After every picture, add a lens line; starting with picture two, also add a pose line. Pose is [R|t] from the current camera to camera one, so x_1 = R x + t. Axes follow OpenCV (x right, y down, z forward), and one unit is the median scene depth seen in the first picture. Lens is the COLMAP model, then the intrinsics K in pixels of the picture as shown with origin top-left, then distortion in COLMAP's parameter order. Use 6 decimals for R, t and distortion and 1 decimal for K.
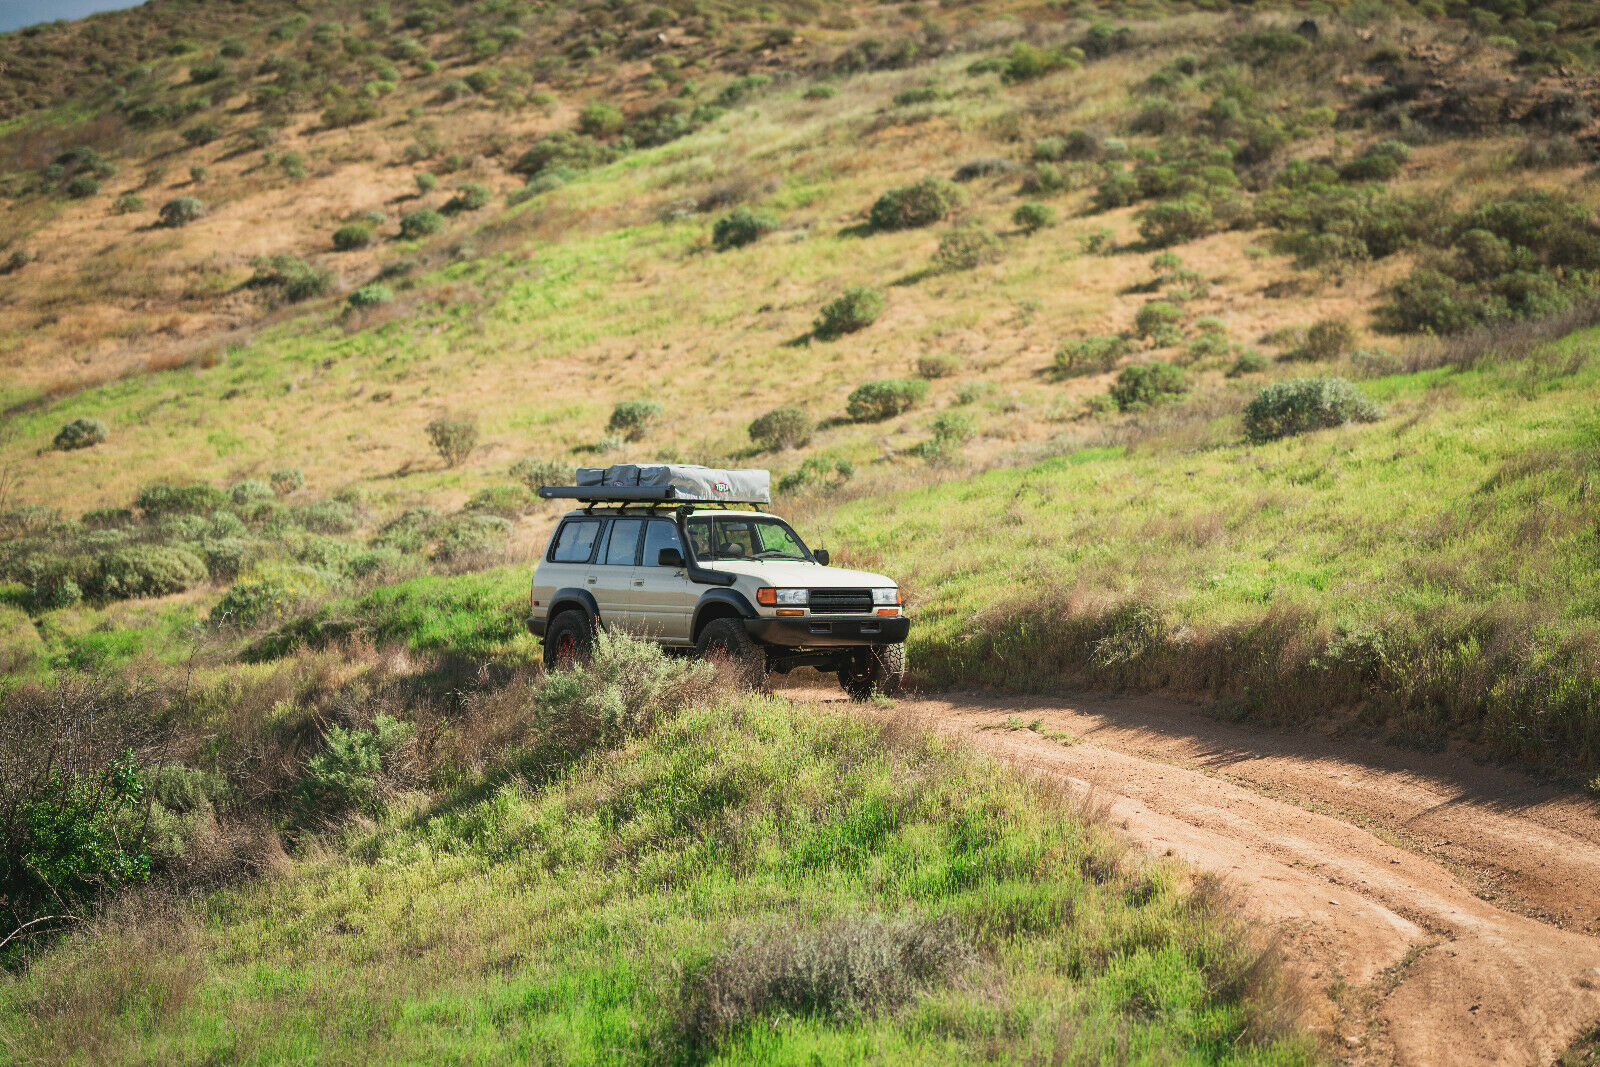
lens RADIAL K [[3706.3, 0, 800.0], [0, 3706.3, 533.5], [0, 0, 1]] dist [0.000854, -0.189266]
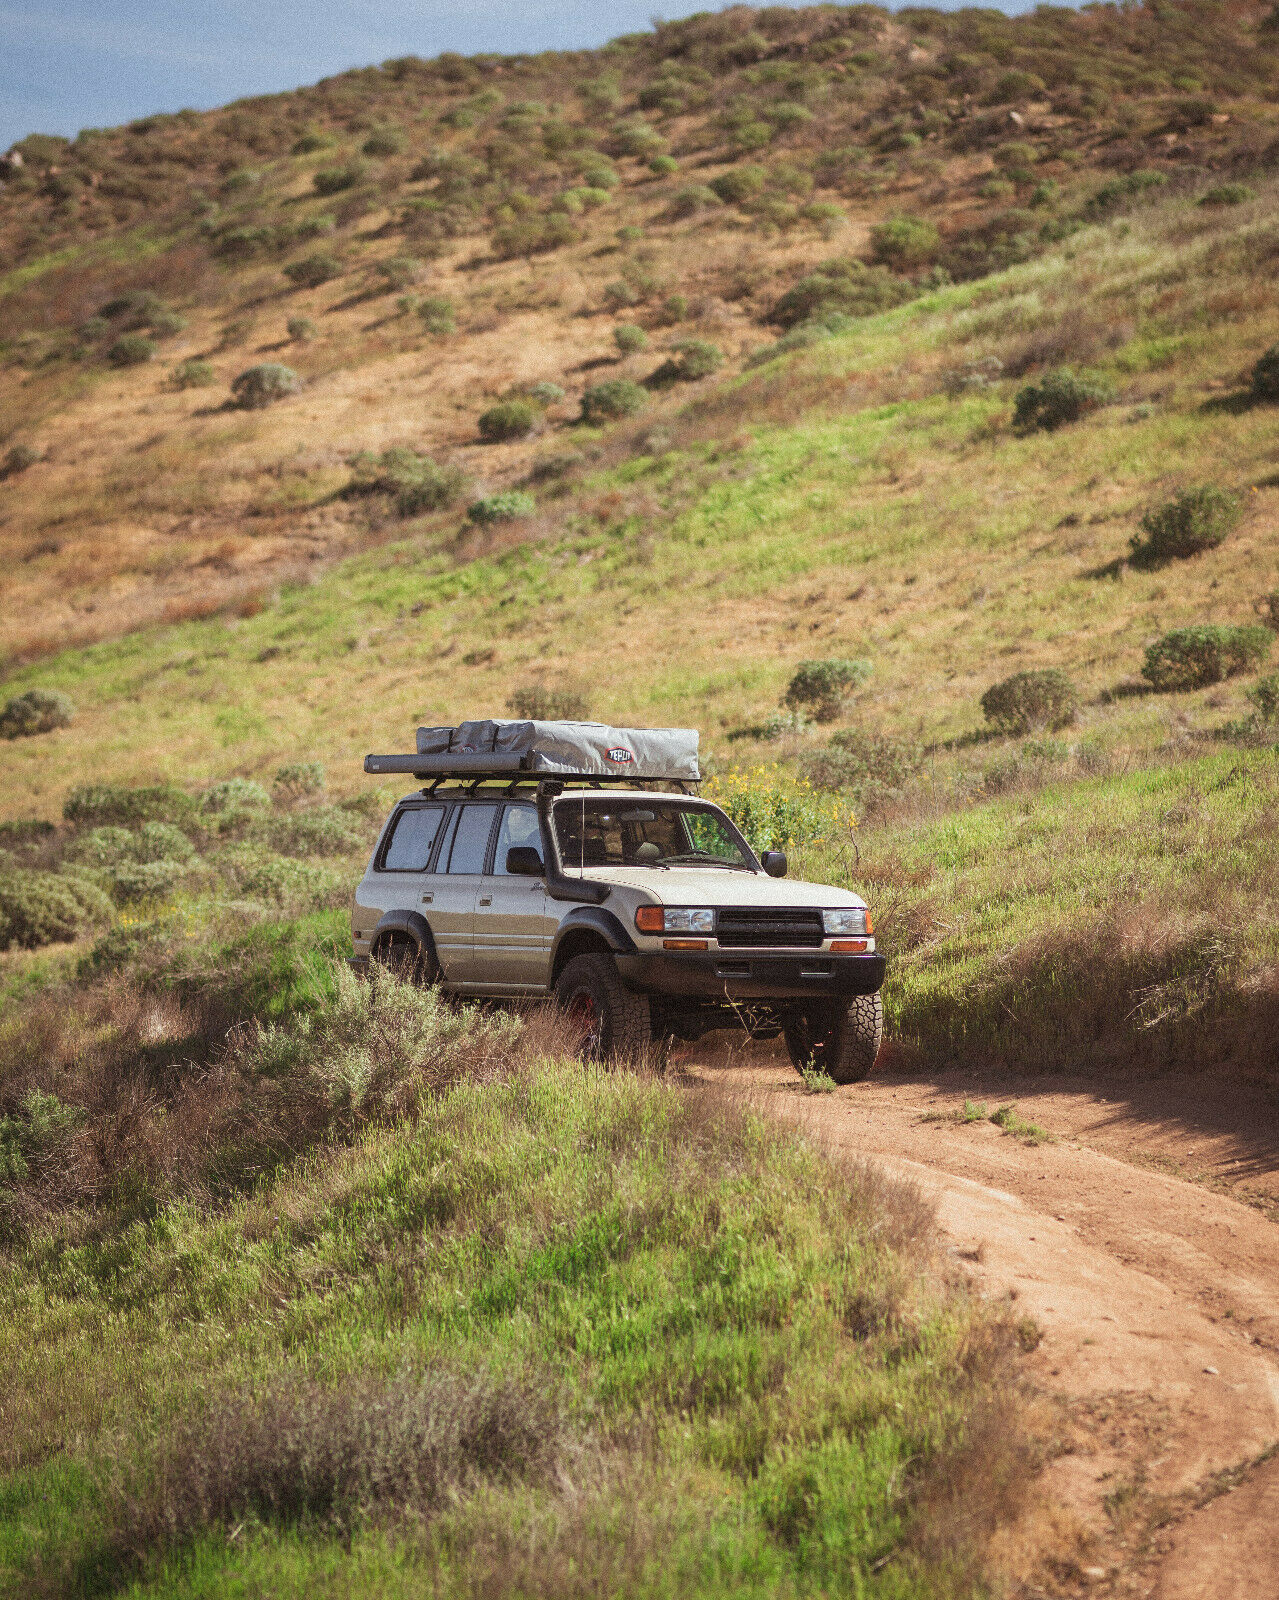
lens RADIAL K [[5693.6, 0, 732.0], [0, 5693.6, 801.8], [0, 0, 1]] dist [0.036364, -0.548672]
pose [[0.993249, 0.003291, -0.115951, 0.047551], [-0.005250, 0.999848, -0.016598, 0.005071], [0.115879, 0.017094, 0.993116, 0.005010]]
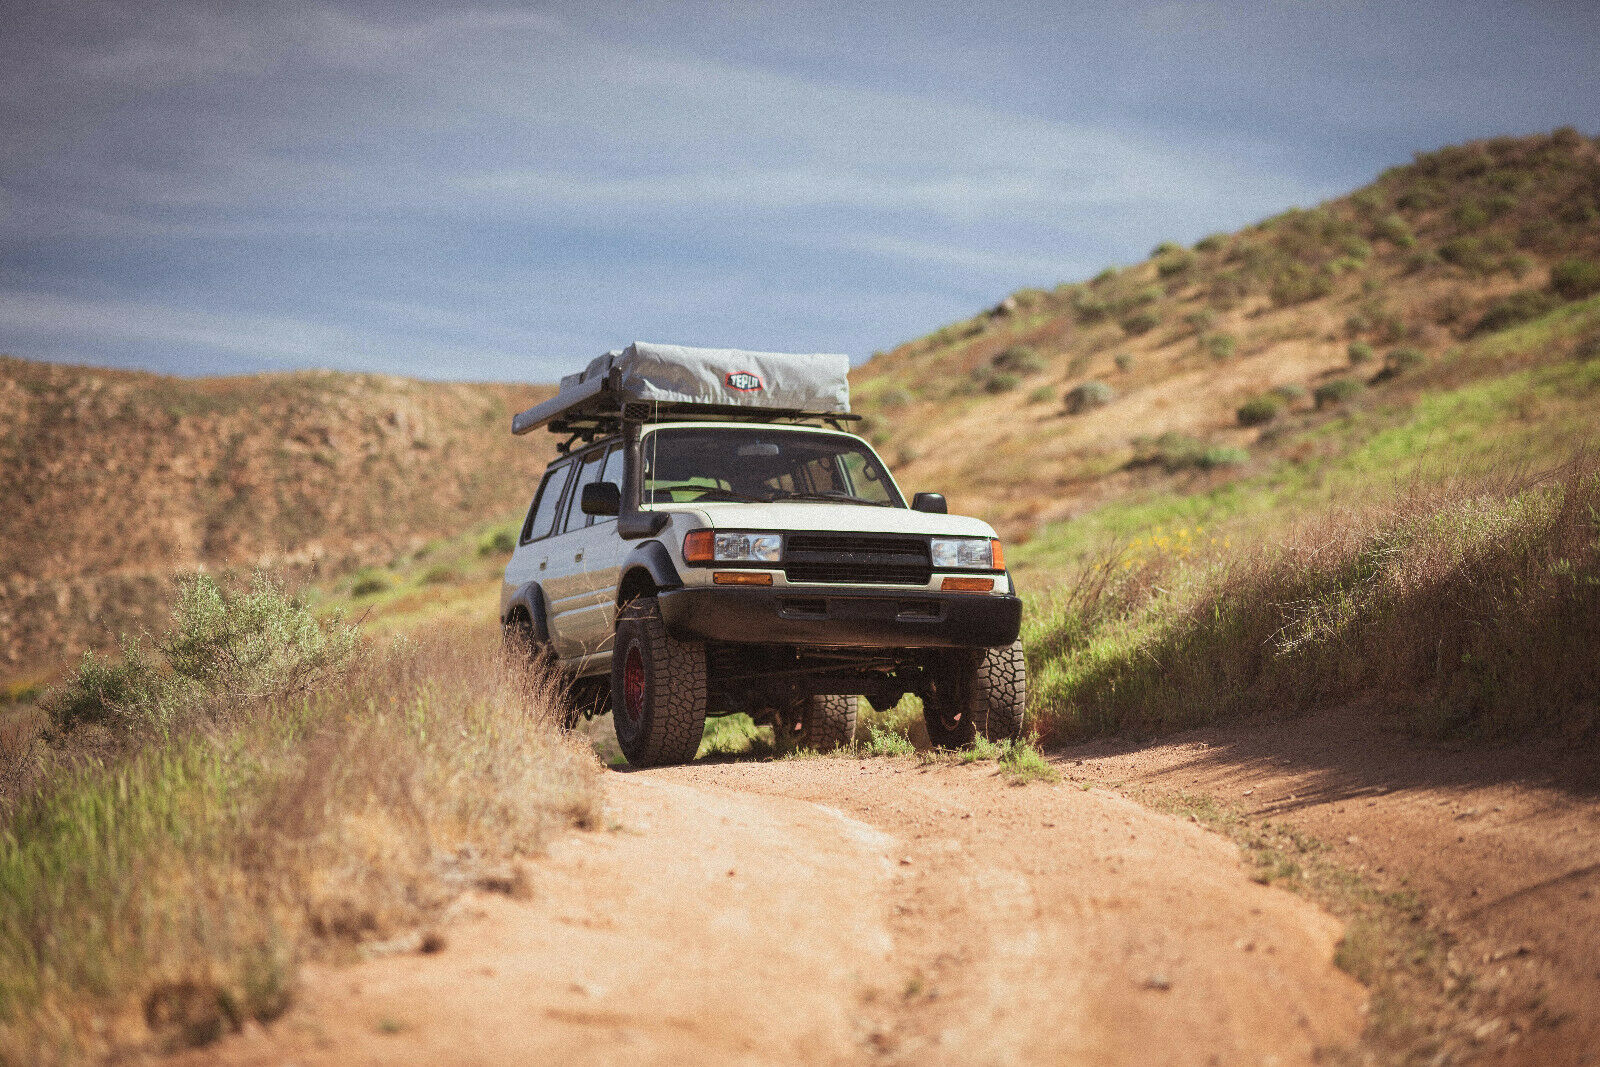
lens RADIAL K [[3706.3, 0, 800.0], [0, 3706.3, 533.5], [0, 0, 1]] dist [0.000854, -0.189266]
pose [[0.948463, -0.025801, -0.315835, 0.065357], [0.000538, 0.996809, -0.079817, 0.022018], [0.316887, 0.075534, 0.945451, 0.205171]]
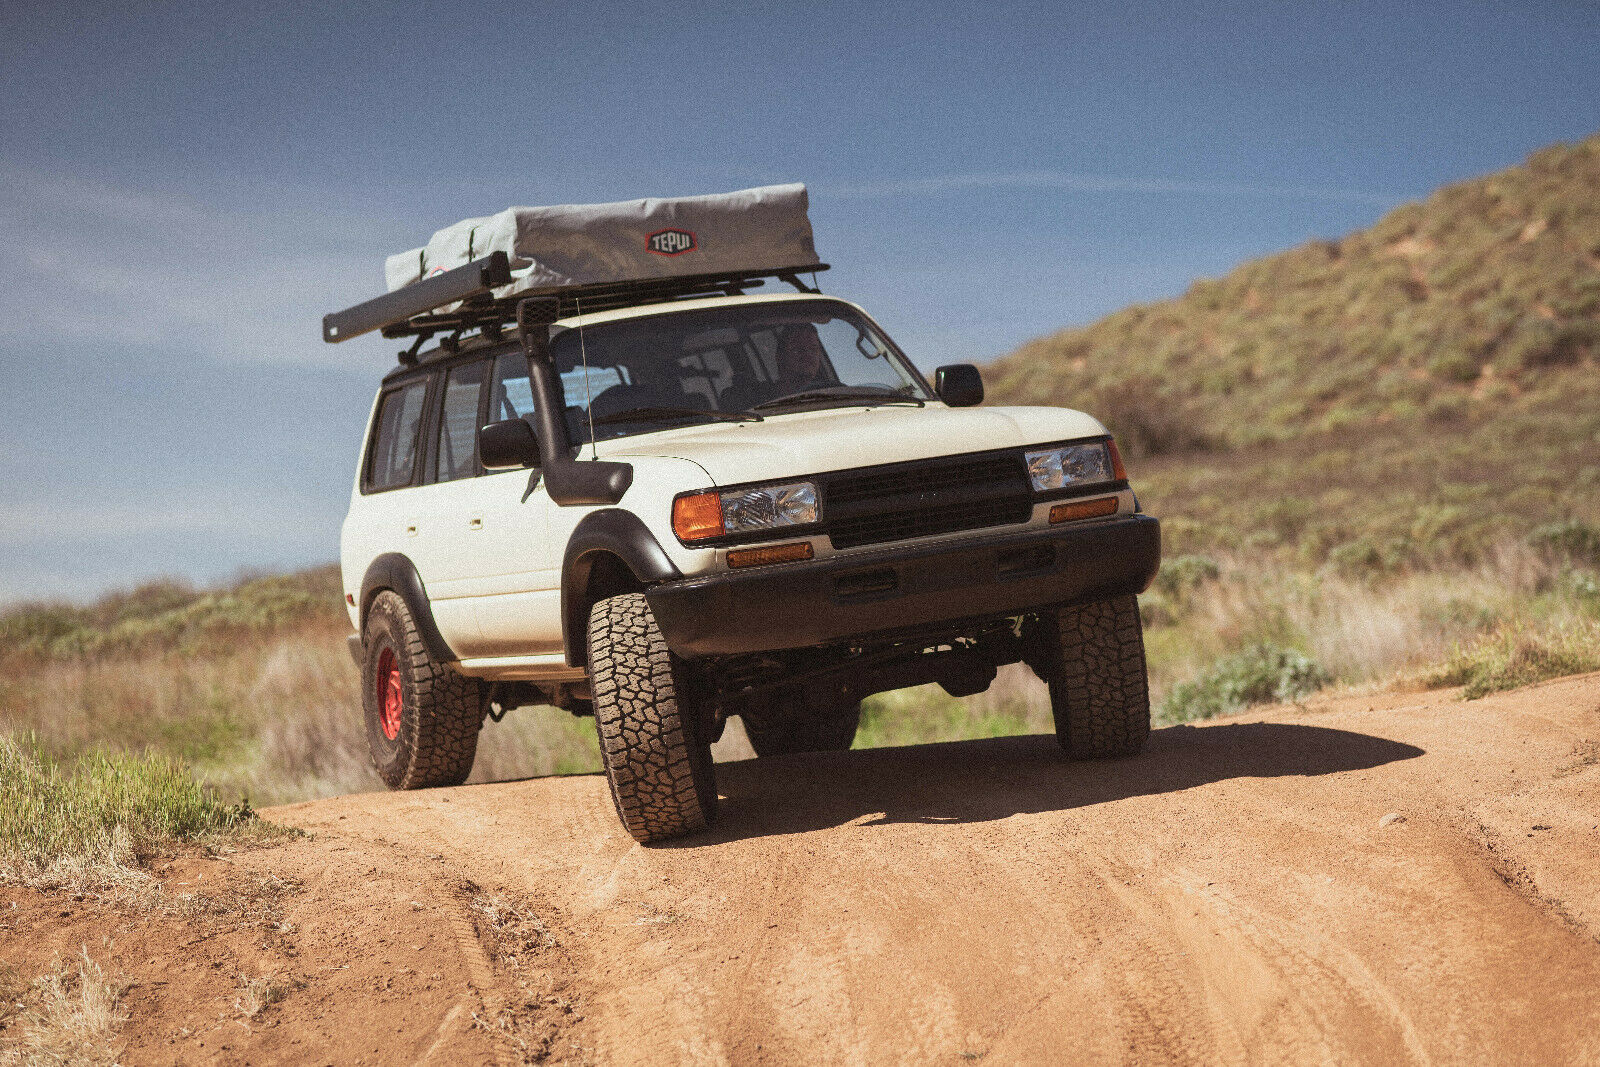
lens RADIAL K [[3706.3, 0, 800.0], [0, 3706.3, 533.5], [0, 0, 1]] dist [0.000854, -0.189266]
pose [[0.964799, -0.135280, -0.225526, 0.030743], [0.140623, 0.990033, 0.007722, 0.006748], [0.222233, -0.039164, 0.974207, 0.262118]]
